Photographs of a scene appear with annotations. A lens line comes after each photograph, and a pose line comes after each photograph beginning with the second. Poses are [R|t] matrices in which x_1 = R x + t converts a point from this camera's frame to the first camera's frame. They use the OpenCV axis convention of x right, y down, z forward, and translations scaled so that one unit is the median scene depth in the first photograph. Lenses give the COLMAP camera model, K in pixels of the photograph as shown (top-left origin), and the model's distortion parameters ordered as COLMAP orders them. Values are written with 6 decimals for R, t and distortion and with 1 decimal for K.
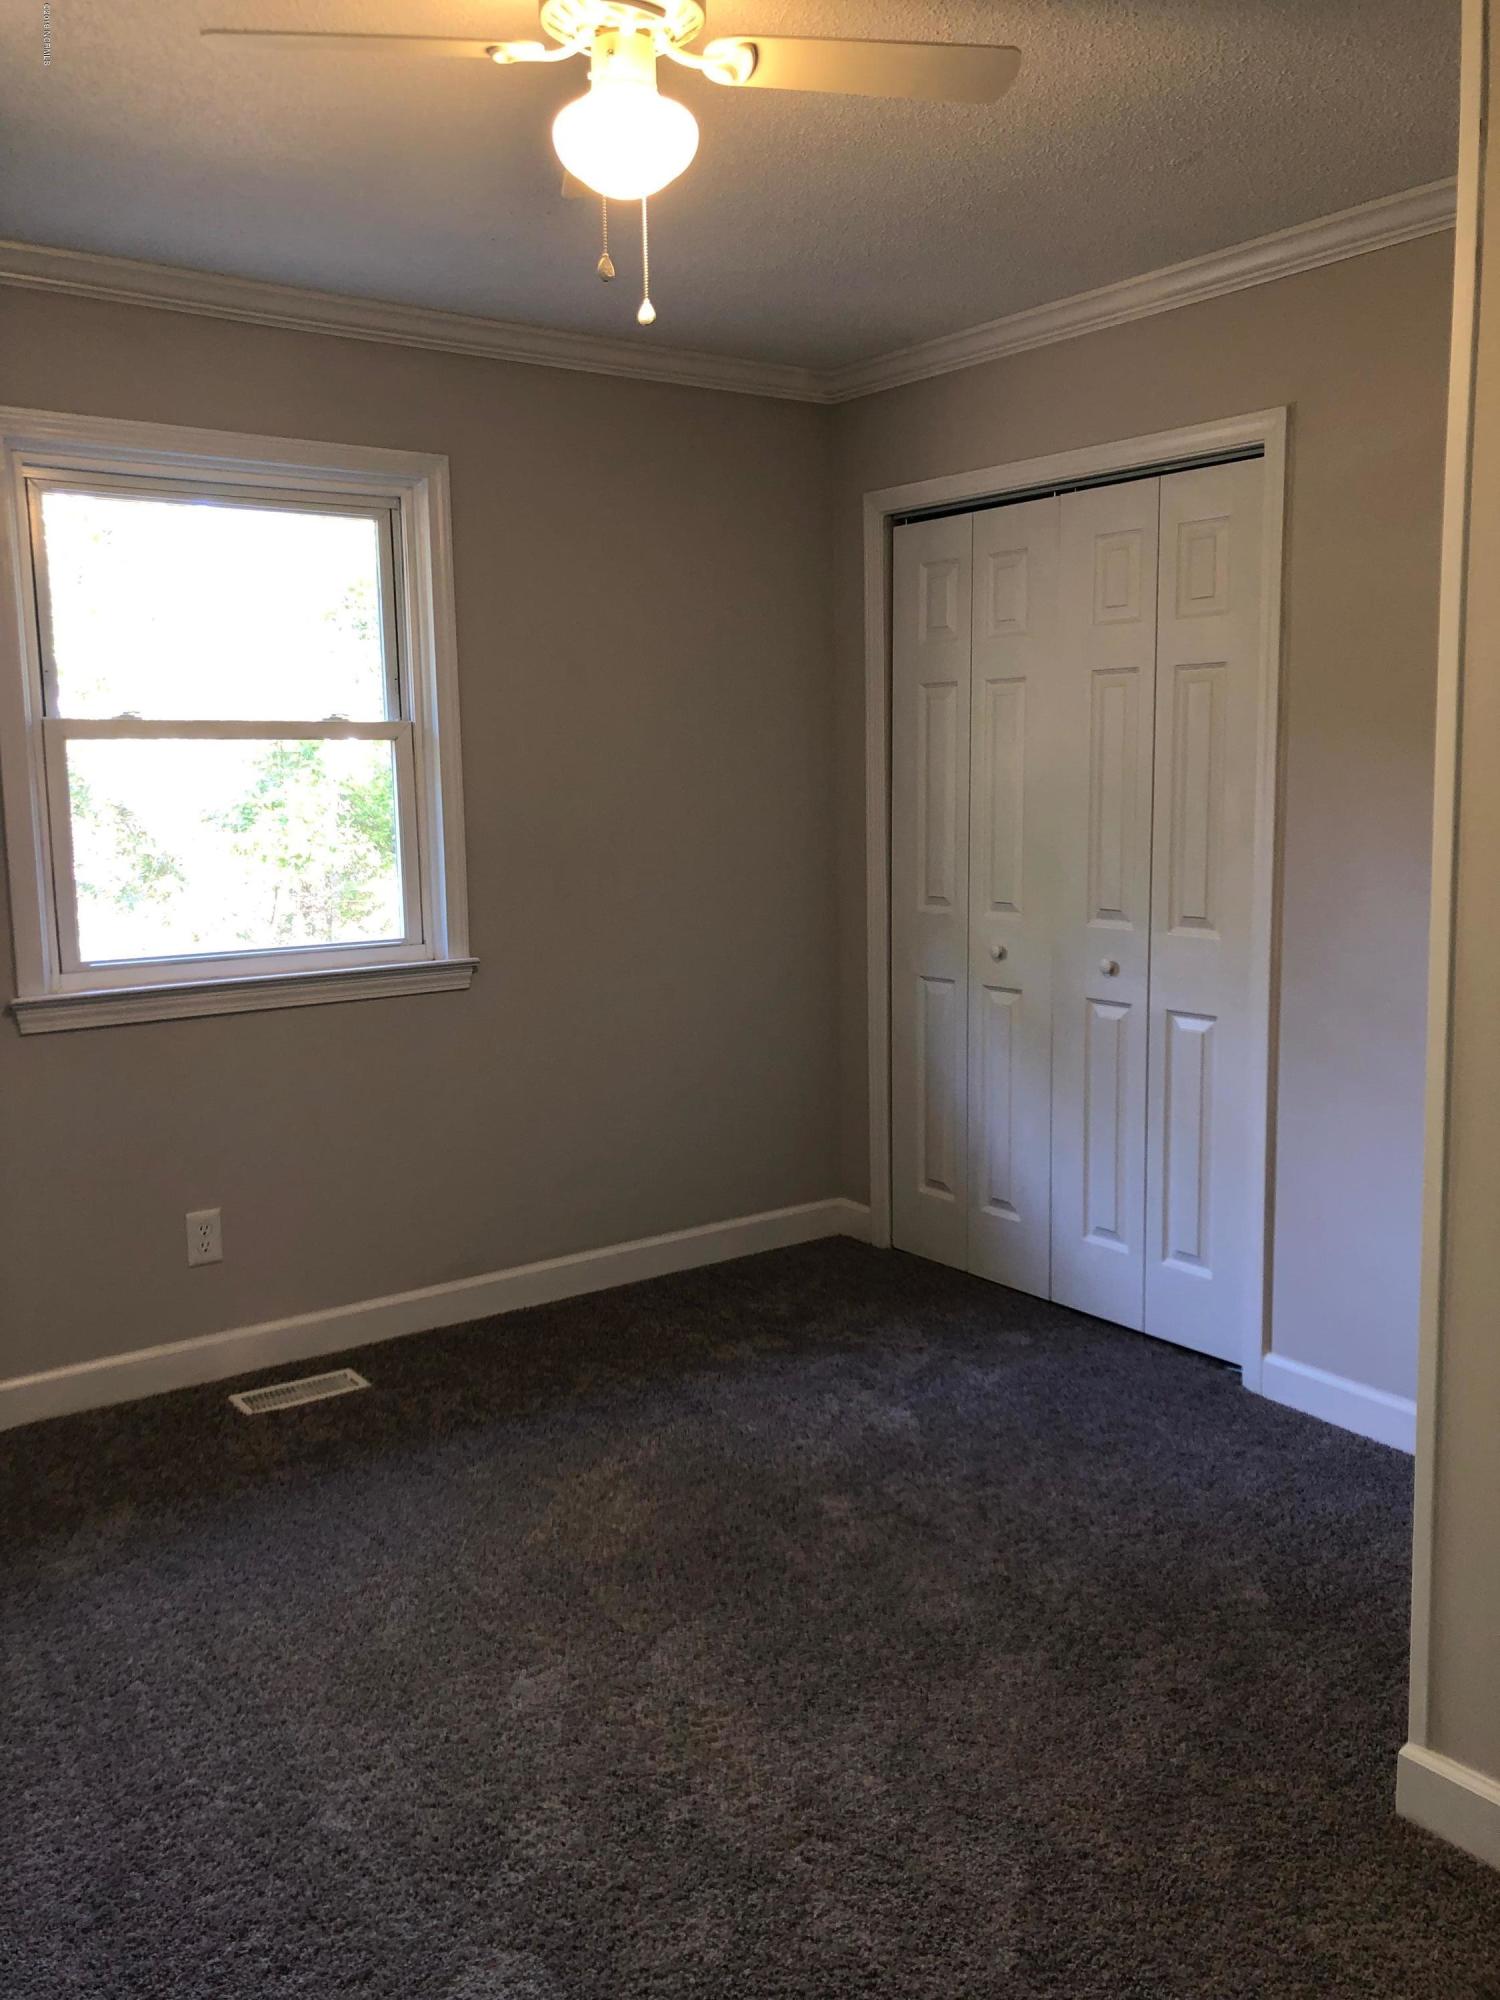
lens RADIAL K [[1652.3, 0, 750.0], [0, 1652.3, 1000.0], [0, 0, 1]] dist [0.009455, 0.004881]
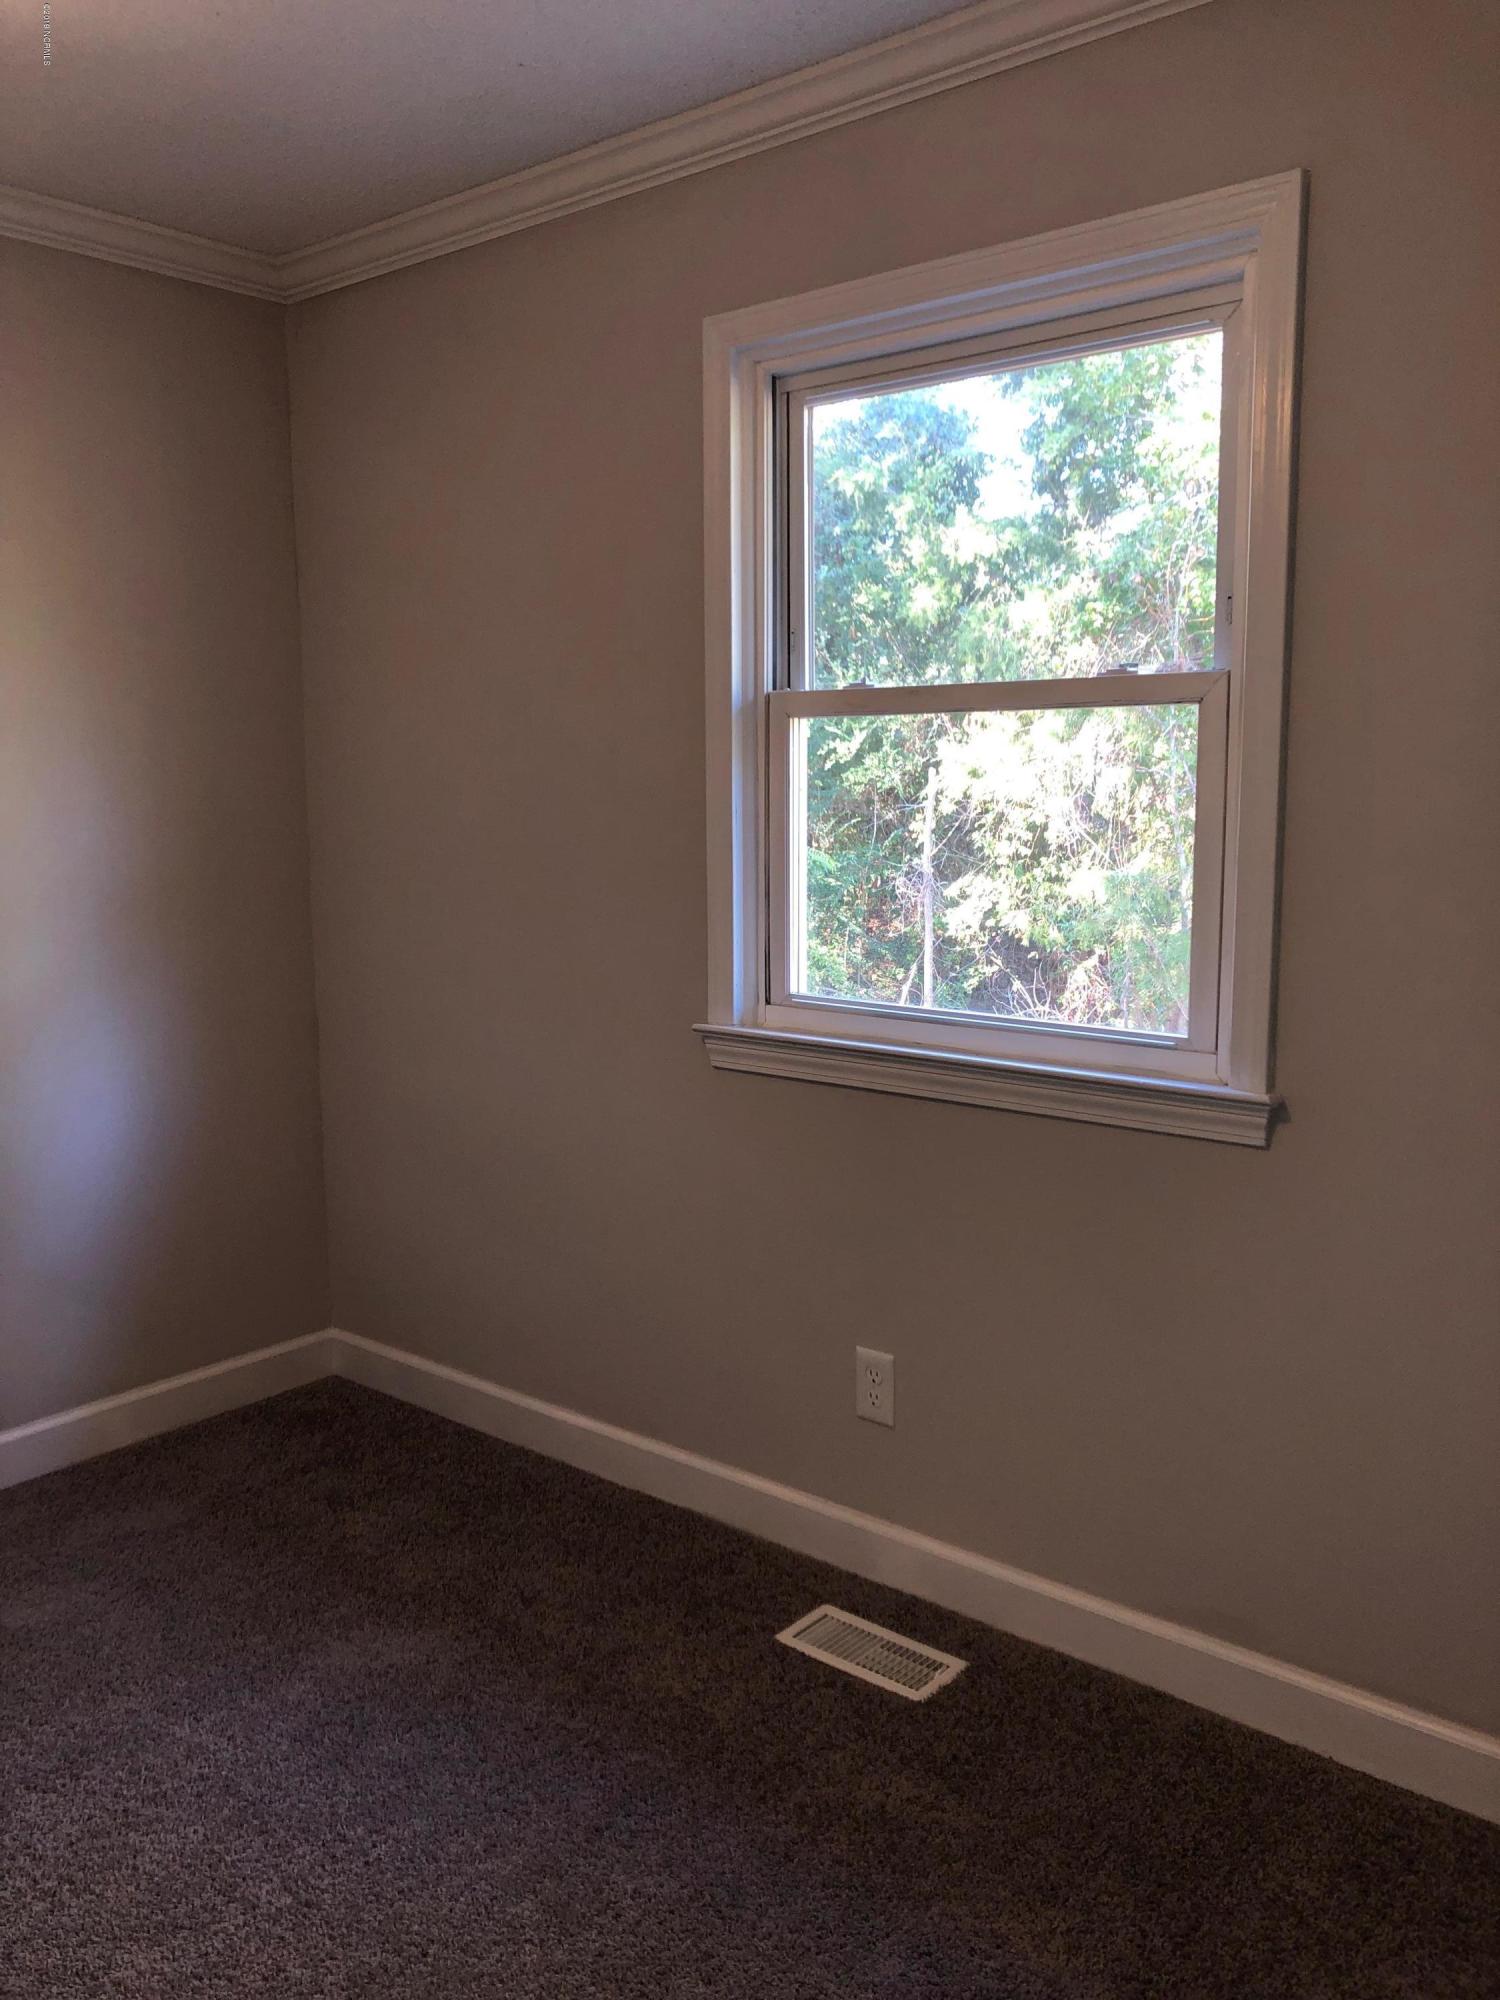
lens RADIAL K [[1652.3, 0, 750.0], [0, 1652.3, 1000.0], [0, 0, 1]] dist [0.009455, 0.004881]
pose [[0.218833, 0.144075, -0.965067, 0.347723], [-0.133380, 0.984172, 0.116682, -0.105776], [0.966603, 0.103187, 0.234586, 0.753890]]
